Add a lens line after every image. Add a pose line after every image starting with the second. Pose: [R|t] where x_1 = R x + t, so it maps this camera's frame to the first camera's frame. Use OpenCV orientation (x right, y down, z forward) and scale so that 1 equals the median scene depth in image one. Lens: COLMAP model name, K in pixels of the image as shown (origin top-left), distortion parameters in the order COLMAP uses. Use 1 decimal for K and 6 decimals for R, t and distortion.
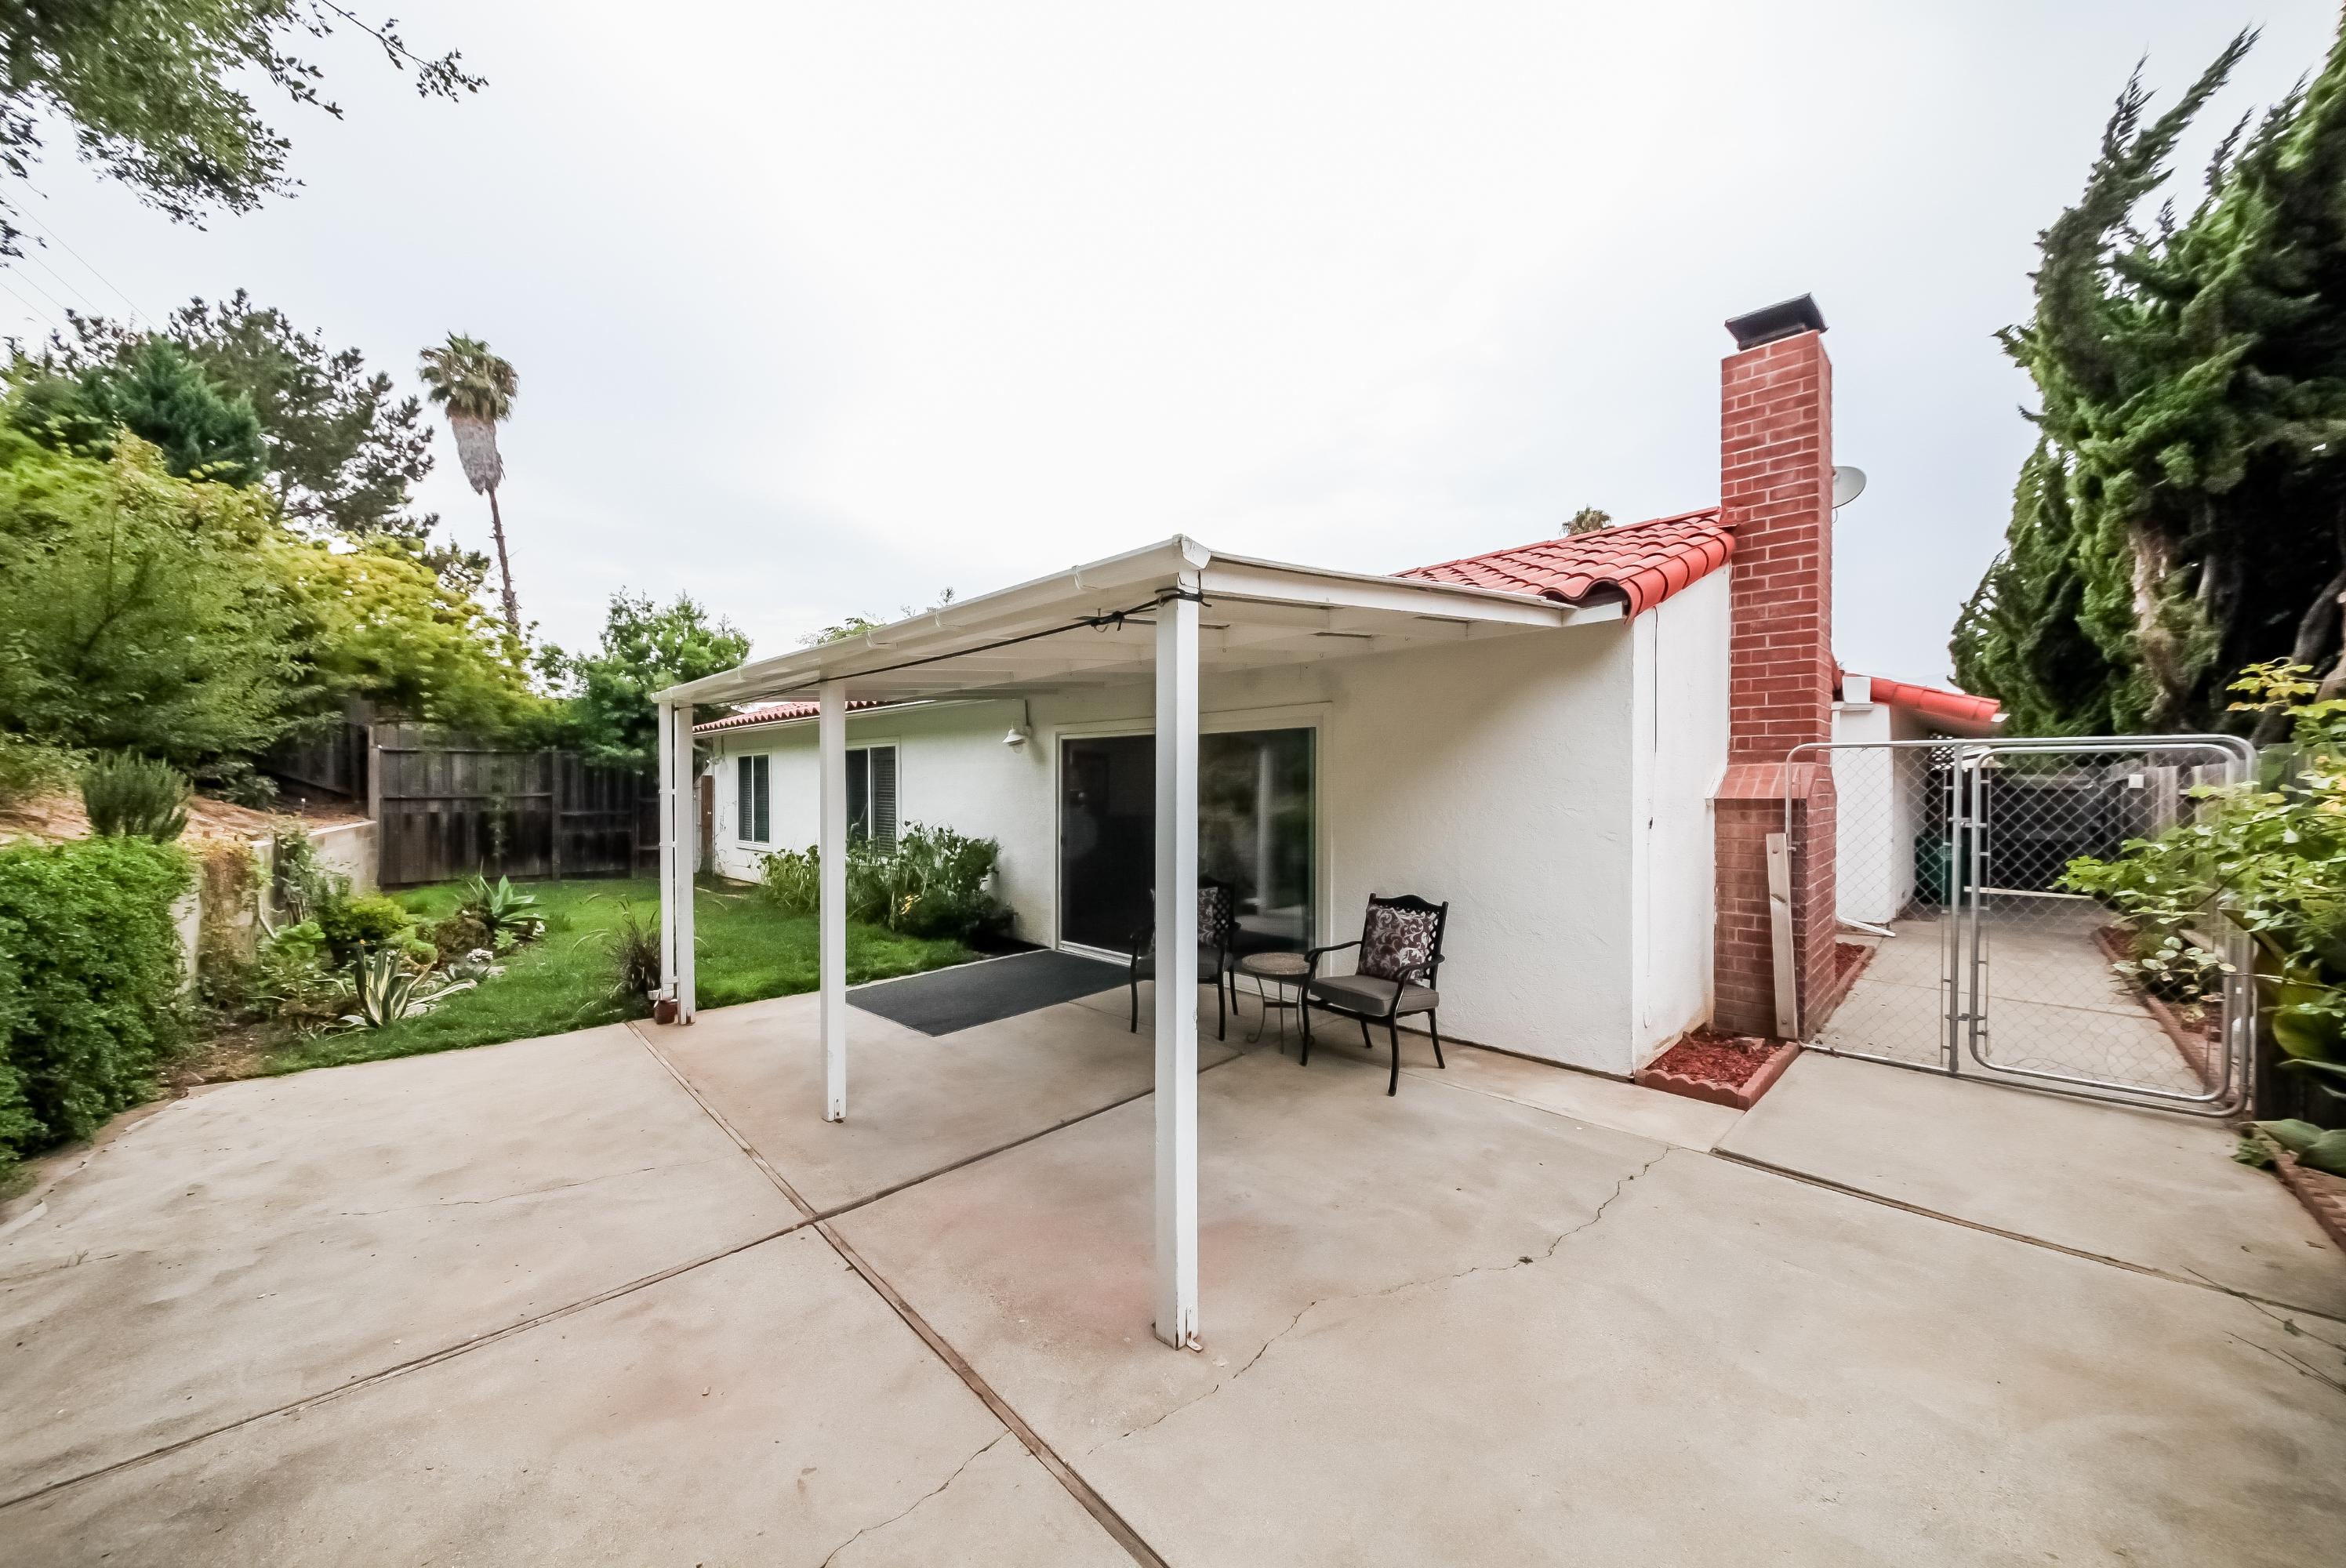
lens RADIAL K [[874.6, 0, 1173.0], [0, 874.6, 784.0], [0, 0, 1]] dist [-0.010056, -0.000022]
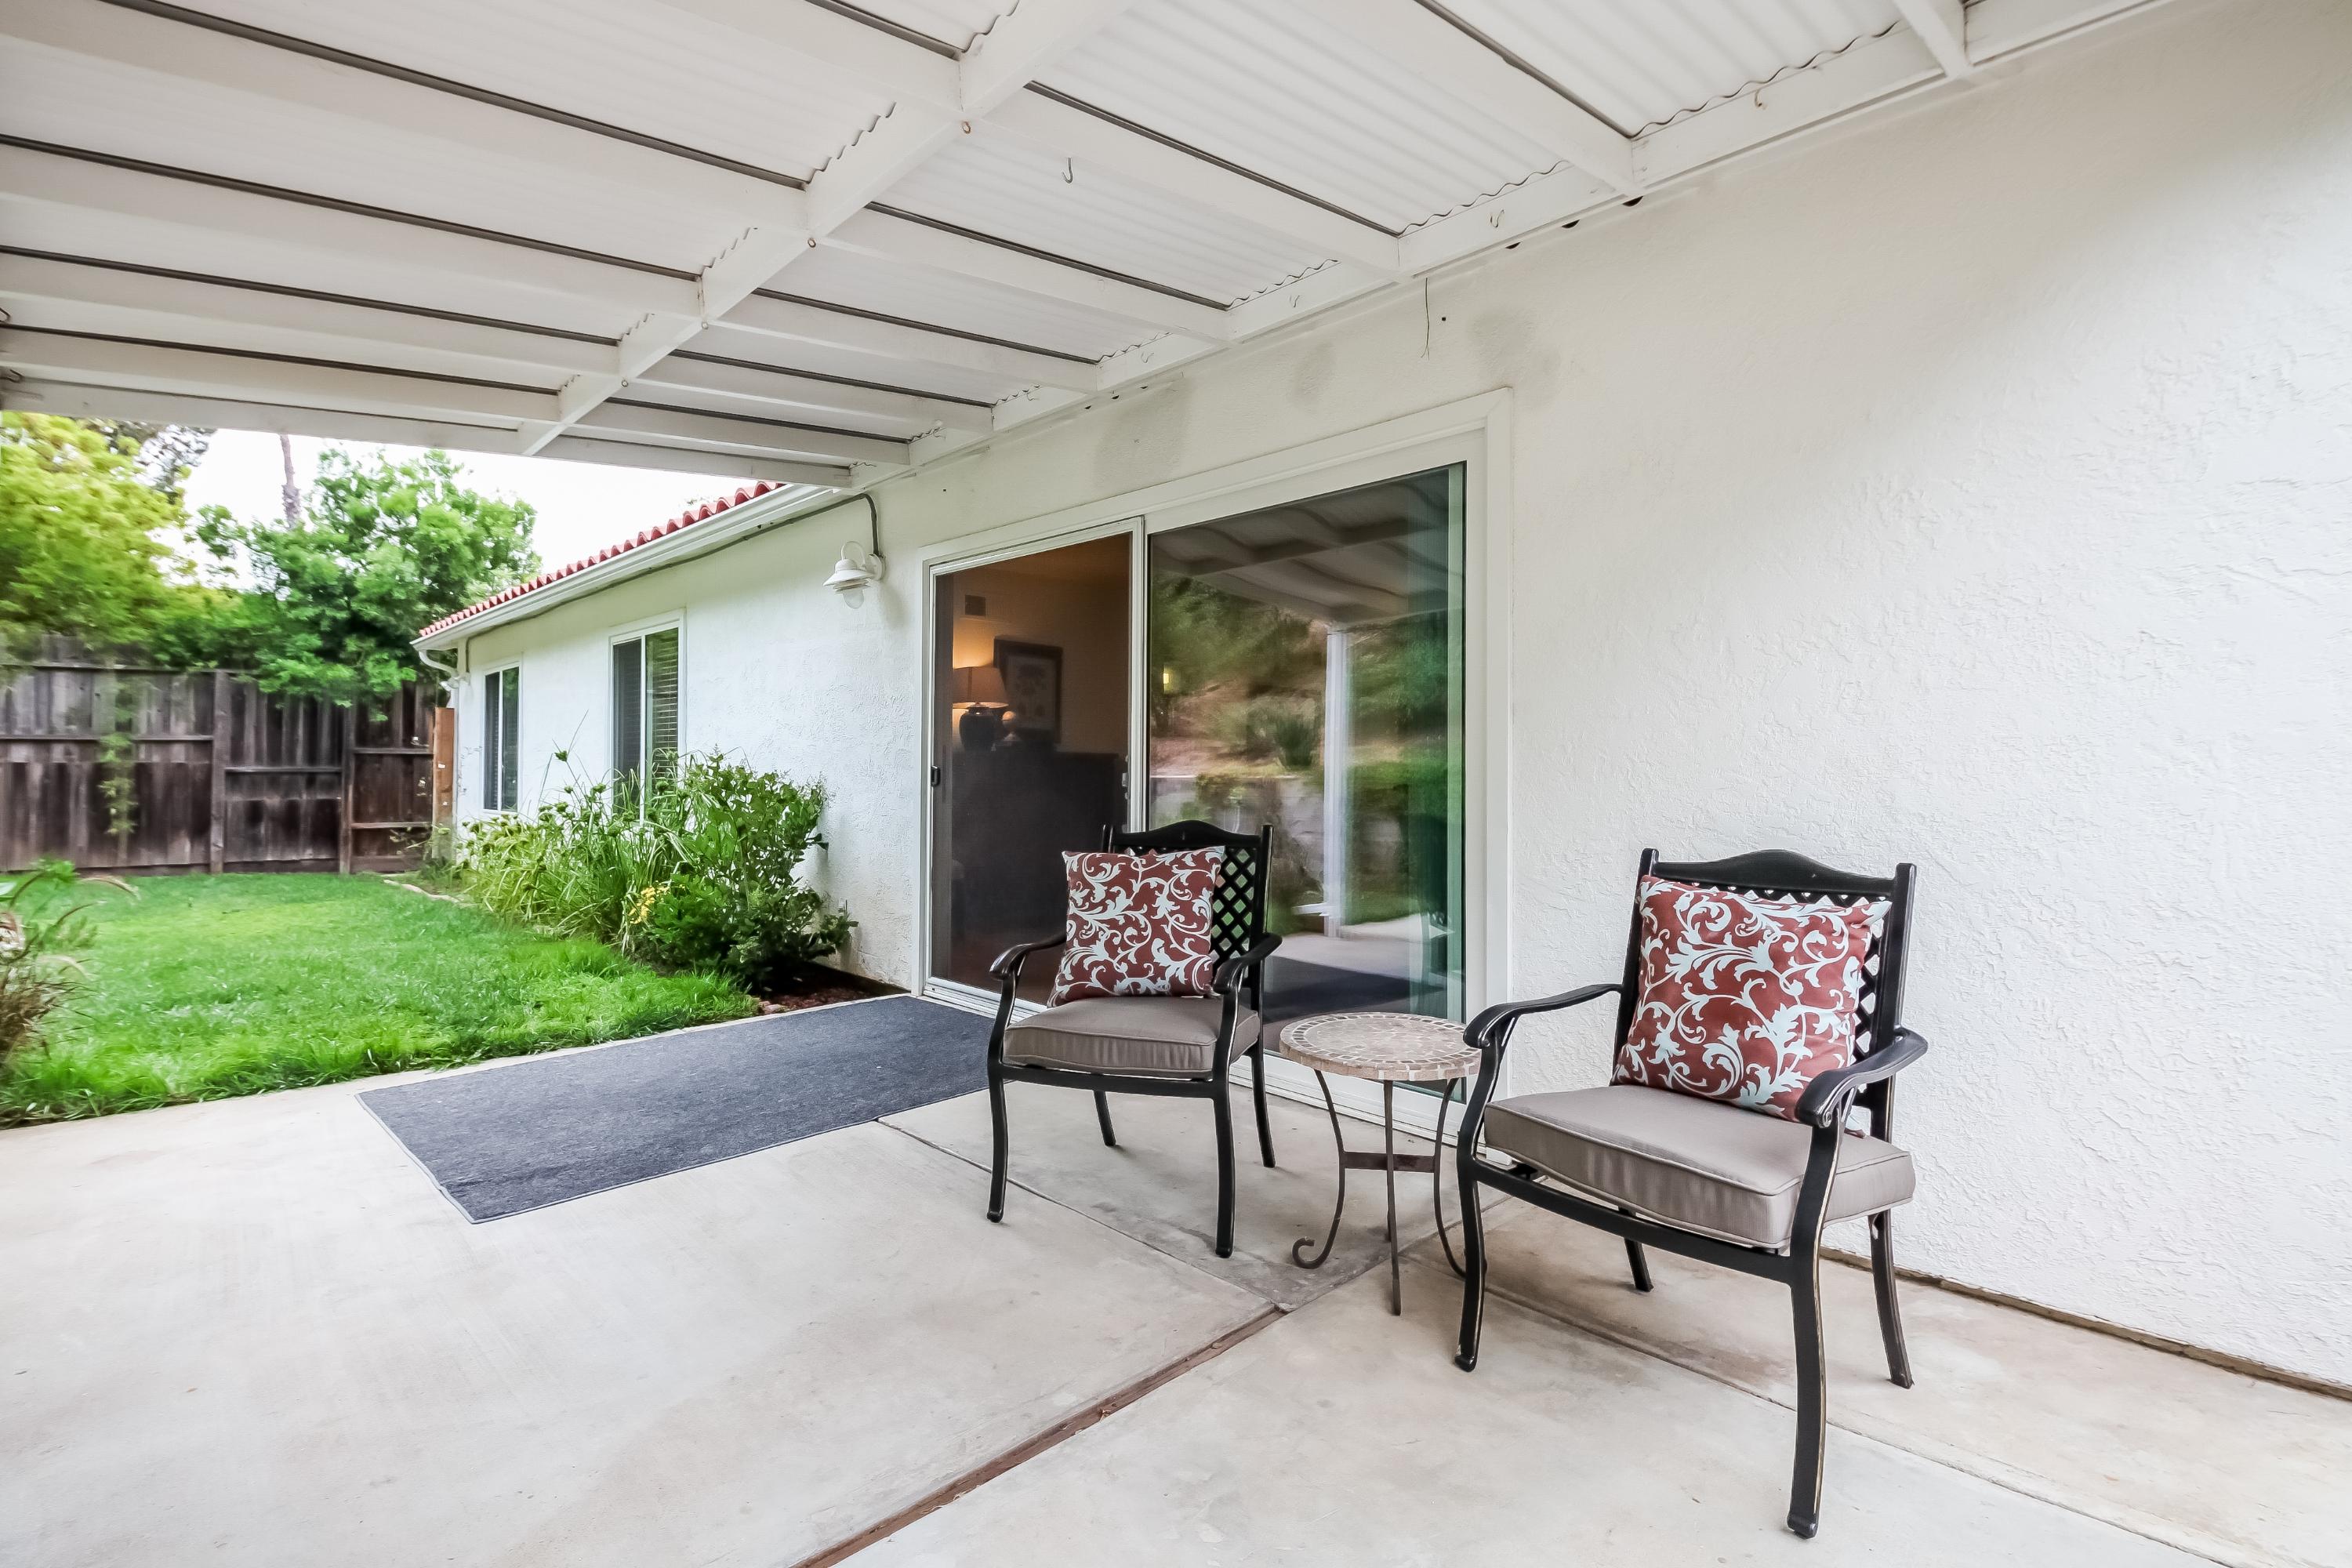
lens RADIAL K [[1095.2, 0, 1177.3], [0, 1095.2, 750.8], [0, 0, 1]] dist [-0.016826, -0.000468]
pose [[0.999313, 0.002997, -0.036930, 0.048502], [-0.004126, 0.999525, -0.030532, 0.091047], [0.036821, 0.030663, 0.998851, 0.502997]]
